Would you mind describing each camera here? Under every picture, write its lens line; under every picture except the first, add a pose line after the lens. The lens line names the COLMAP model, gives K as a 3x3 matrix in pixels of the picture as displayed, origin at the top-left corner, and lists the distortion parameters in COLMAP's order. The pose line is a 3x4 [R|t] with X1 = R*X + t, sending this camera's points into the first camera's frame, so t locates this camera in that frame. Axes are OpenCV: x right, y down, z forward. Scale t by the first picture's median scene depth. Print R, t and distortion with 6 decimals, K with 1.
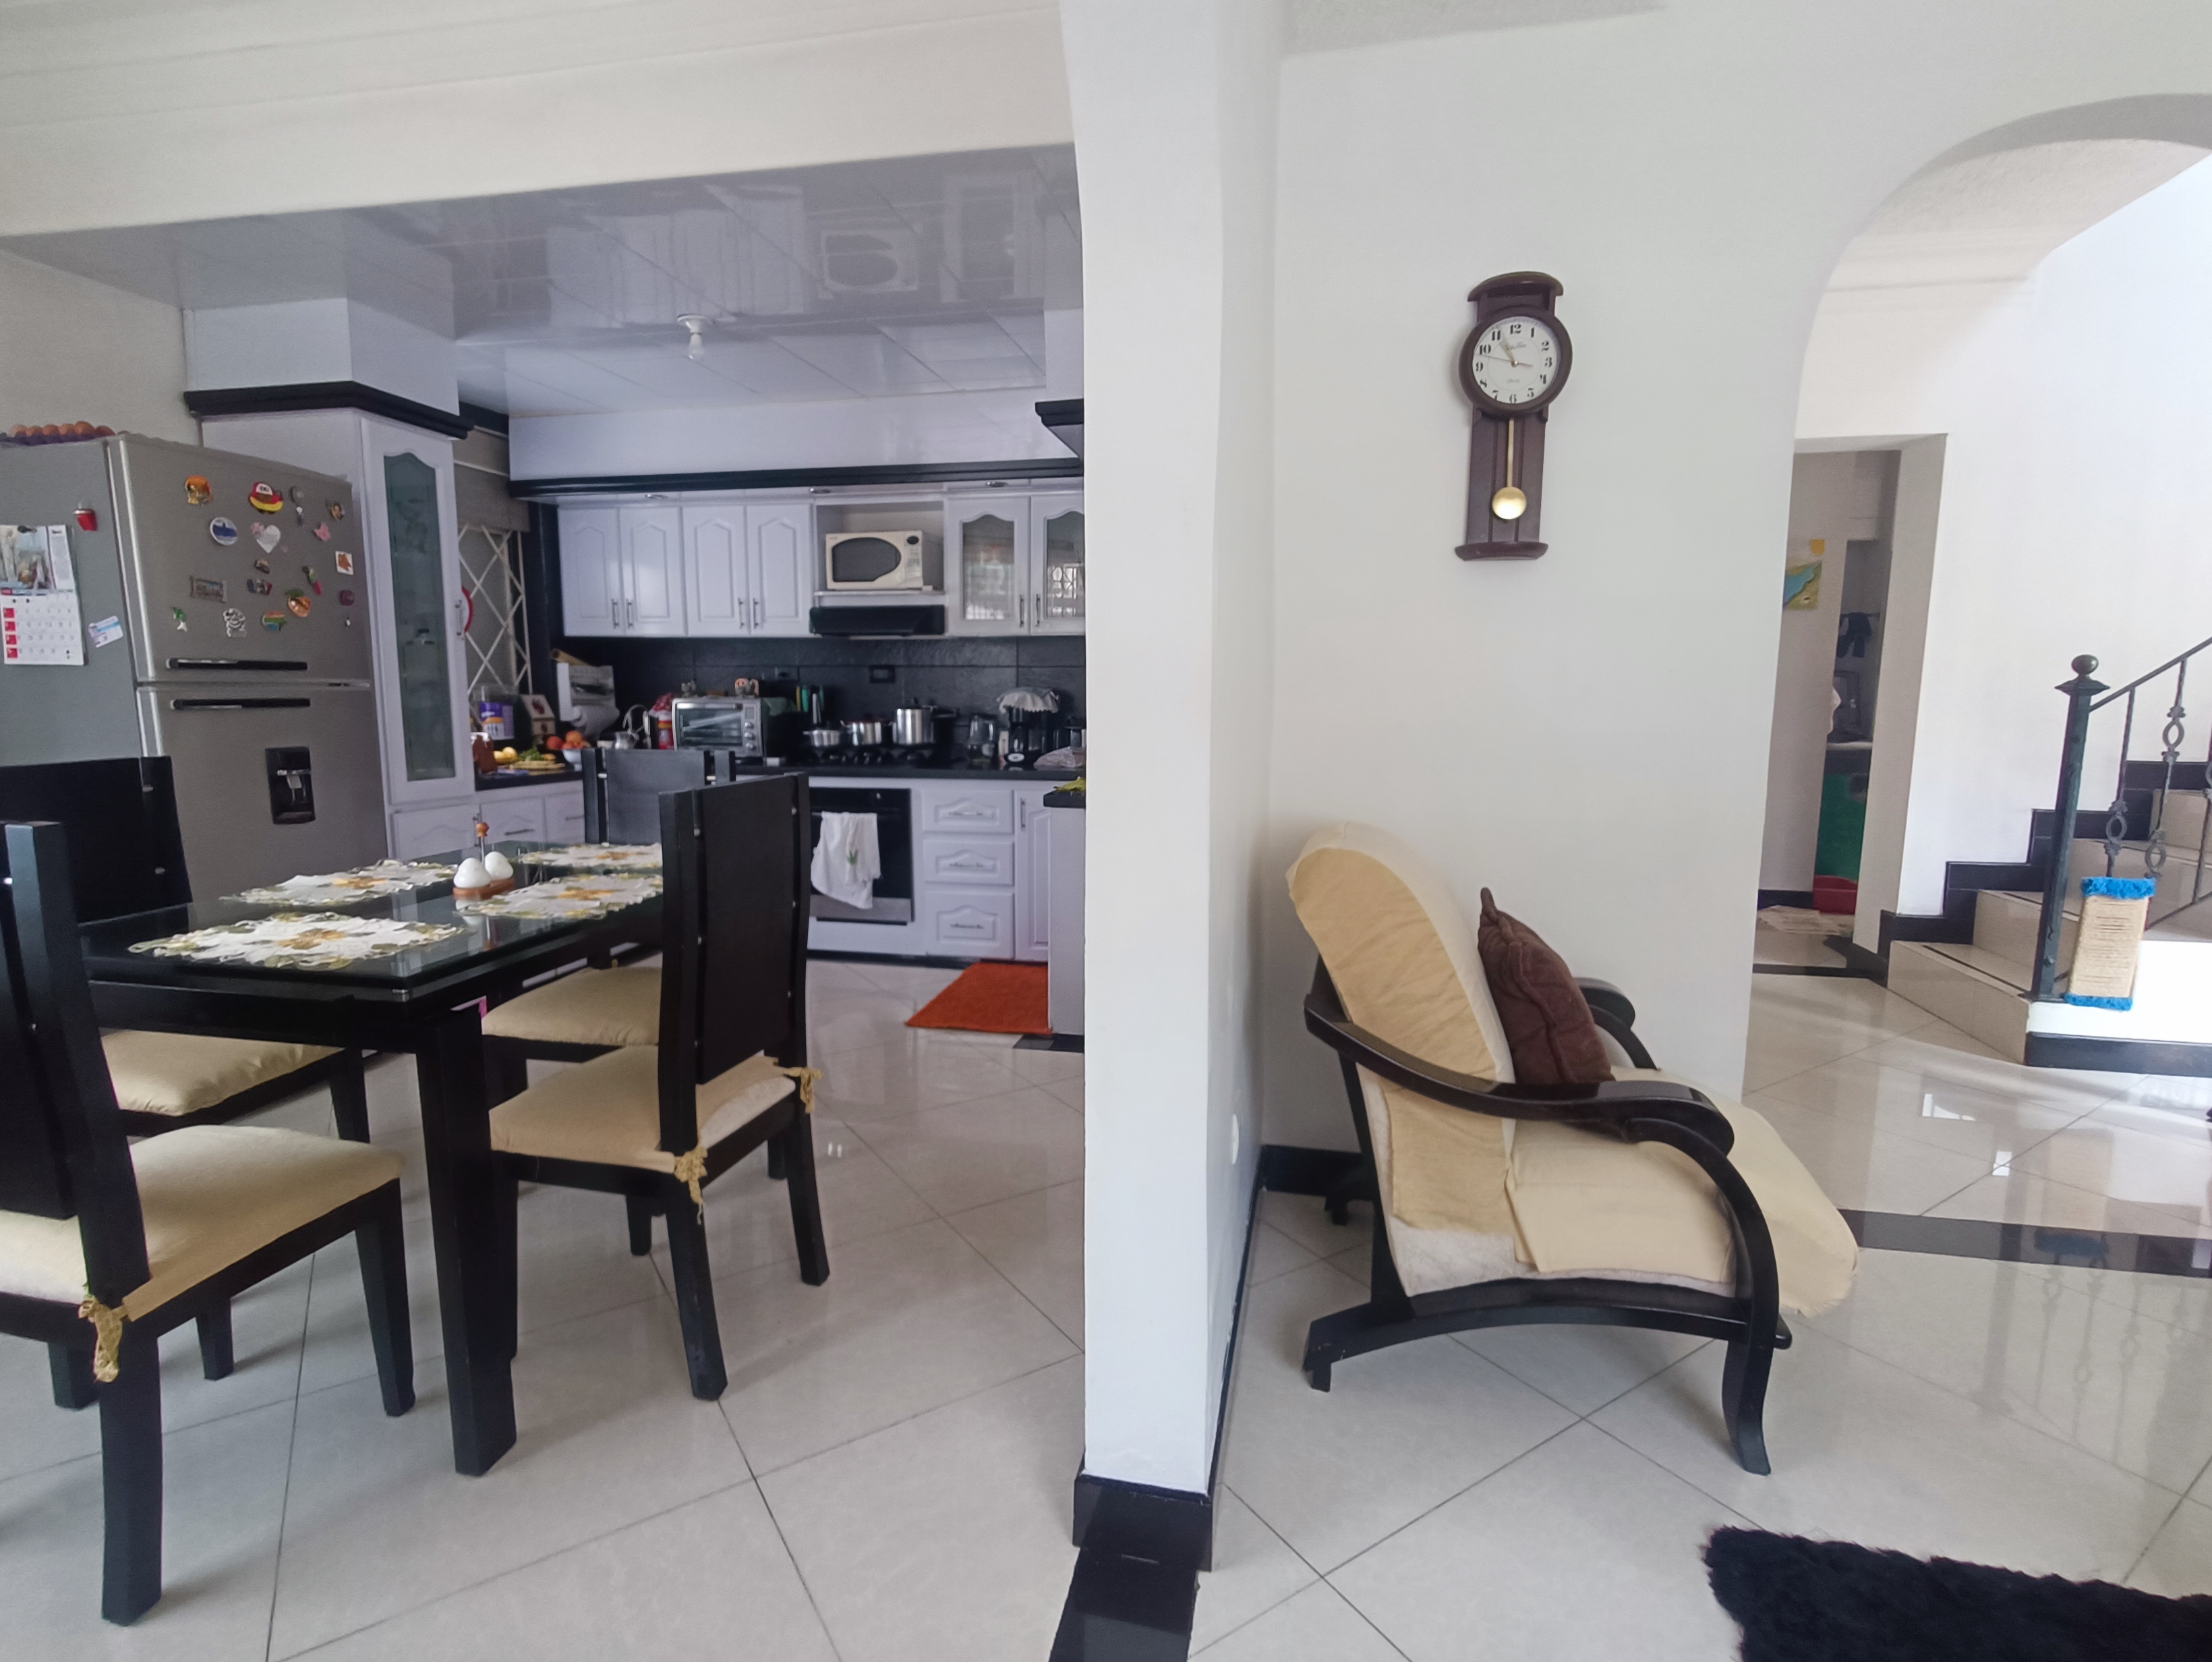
lens RADIAL K [[1109.9, 0, 1106.0], [0, 1109.9, 831.0], [0, 0, 1]] dist [0.001153, 0.000162]
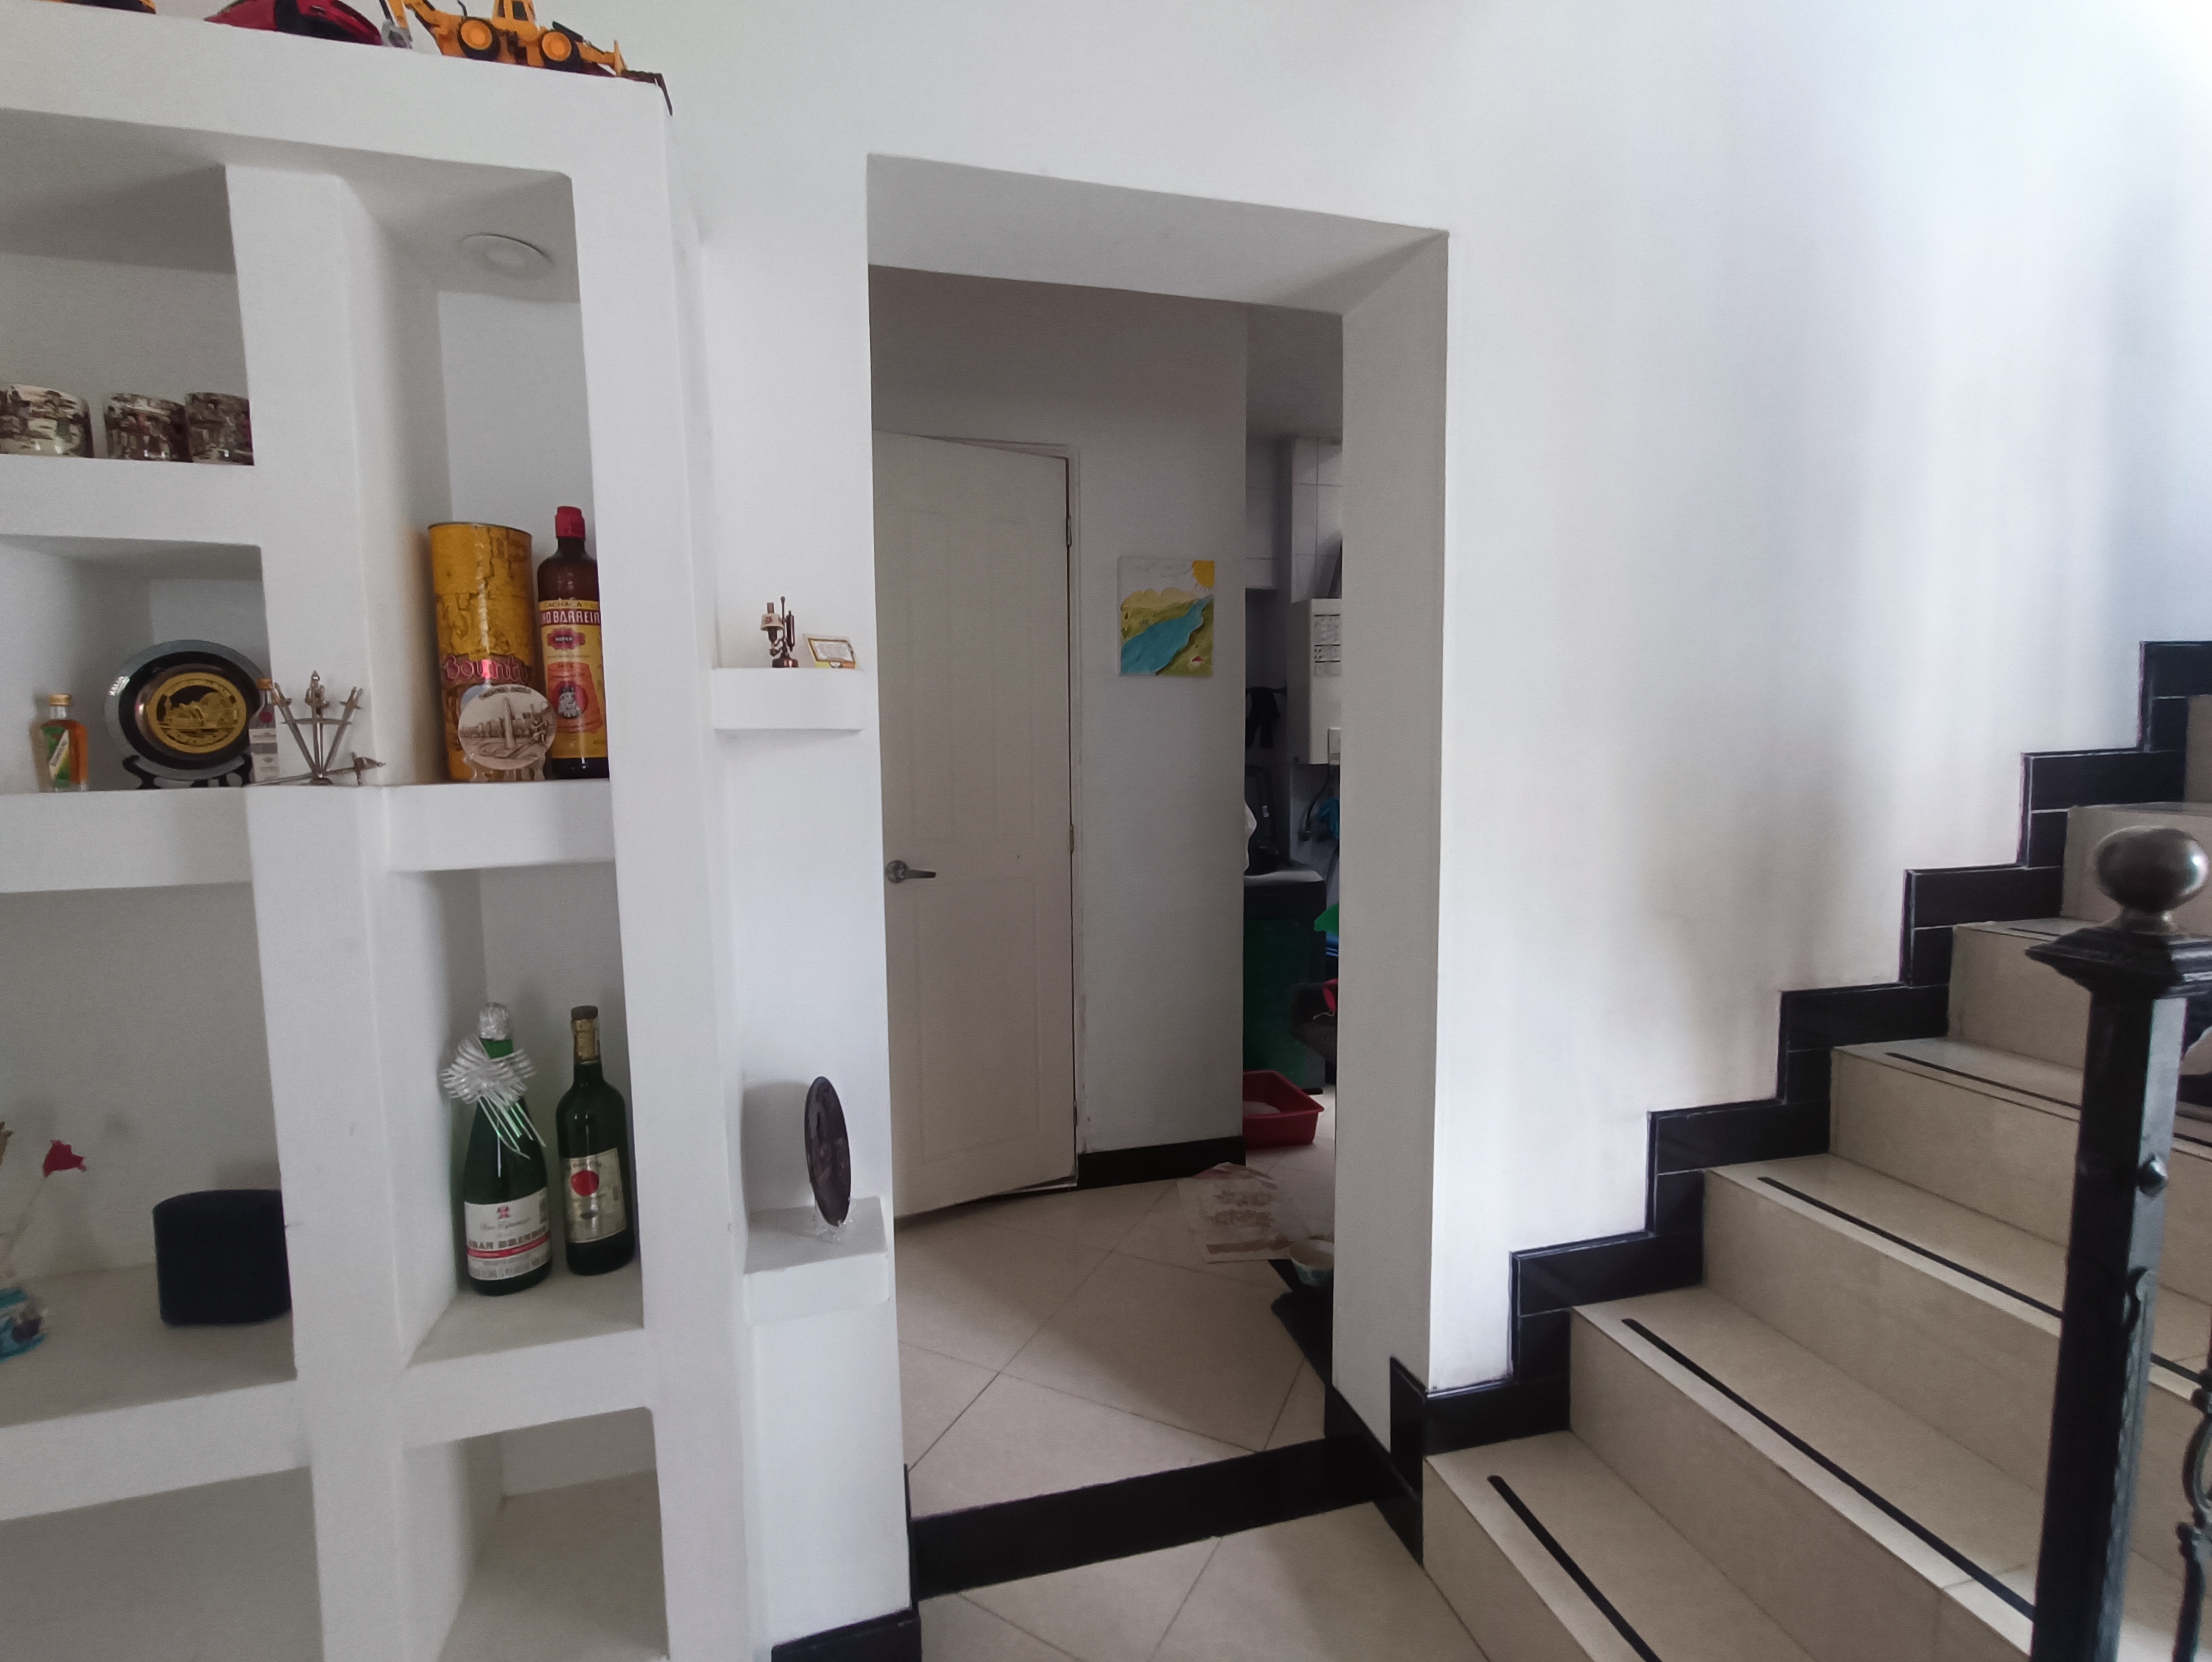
lens RADIAL K [[1024.3, 0, 1106.0], [0, 1024.3, 831.0], [0, 0, 1]] dist [-0.000101, 0.000109]
pose [[0.899748, -0.049350, 0.433610, 0.452227], [0.073915, 0.996463, -0.039965, -0.129557], [-0.430104, 0.068009, 0.900214, 0.699070]]
